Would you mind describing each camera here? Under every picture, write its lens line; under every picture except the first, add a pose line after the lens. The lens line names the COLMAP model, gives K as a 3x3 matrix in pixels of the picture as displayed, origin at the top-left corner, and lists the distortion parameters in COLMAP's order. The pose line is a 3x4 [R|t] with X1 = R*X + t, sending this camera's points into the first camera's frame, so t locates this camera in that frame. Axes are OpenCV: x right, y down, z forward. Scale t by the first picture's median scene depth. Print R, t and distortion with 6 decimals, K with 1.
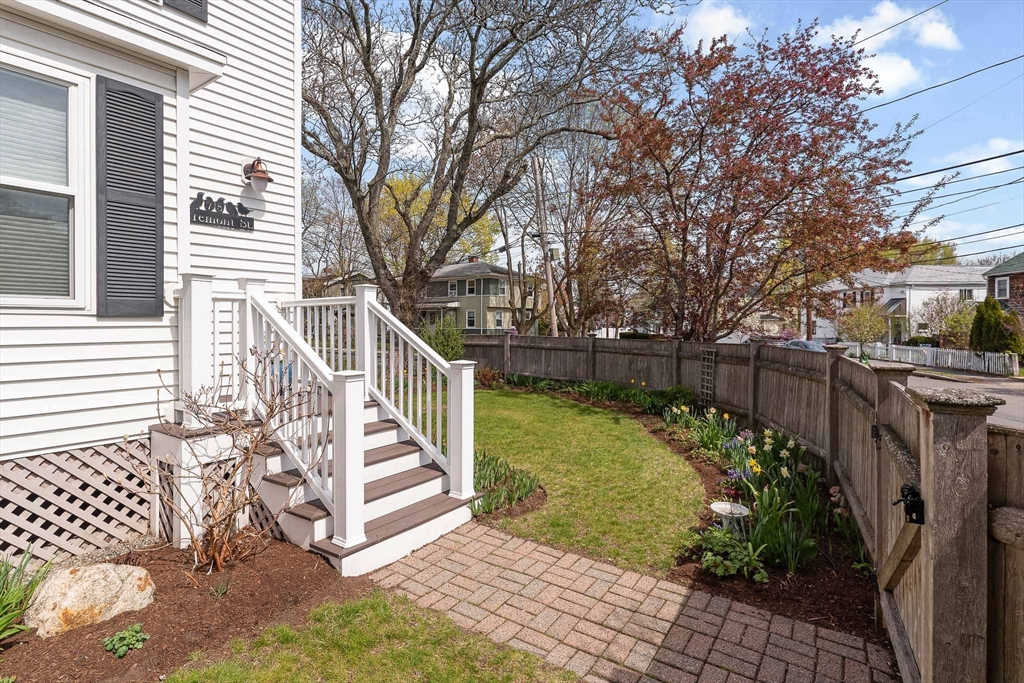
lens RADIAL K [[504.4, 0, 511.5], [0, 504.4, 322.0], [0, 0, 1]] dist [-0.000372, -0.000059]
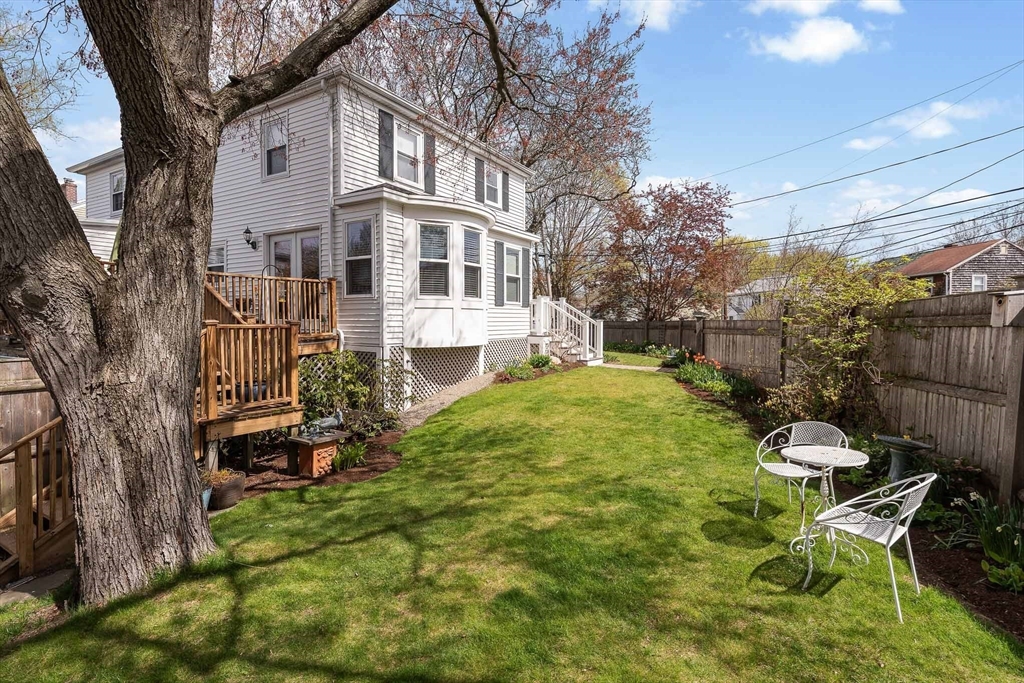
lens RADIAL K [[477.1, 0, 511.1], [0, 477.1, 326.2], [0, 0, 1]] dist [-0.002134, -0.000919]
pose [[0.996024, -0.001257, 0.089081, -0.787676], [-0.000029, 0.999896, 0.014428, 0.056093], [-0.089090, -0.014373, 0.995920, -1.779059]]
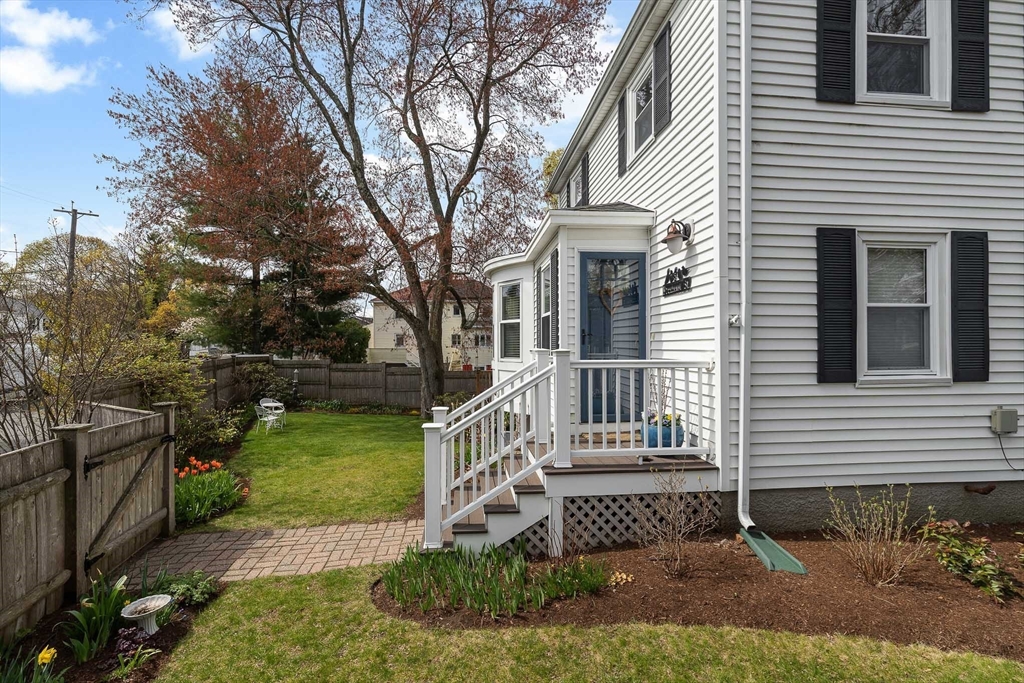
lens RADIAL K [[459.0, 0, 514.3], [0, 459.0, 339.8], [0, 0, 1]] dist [-0.000654, -0.000293]
pose [[-0.759636, -0.006289, -0.650318, 0.328109], [-0.000678, 0.999960, -0.008878, -0.076728], [0.650348, -0.006303, -0.759610, 1.475380]]
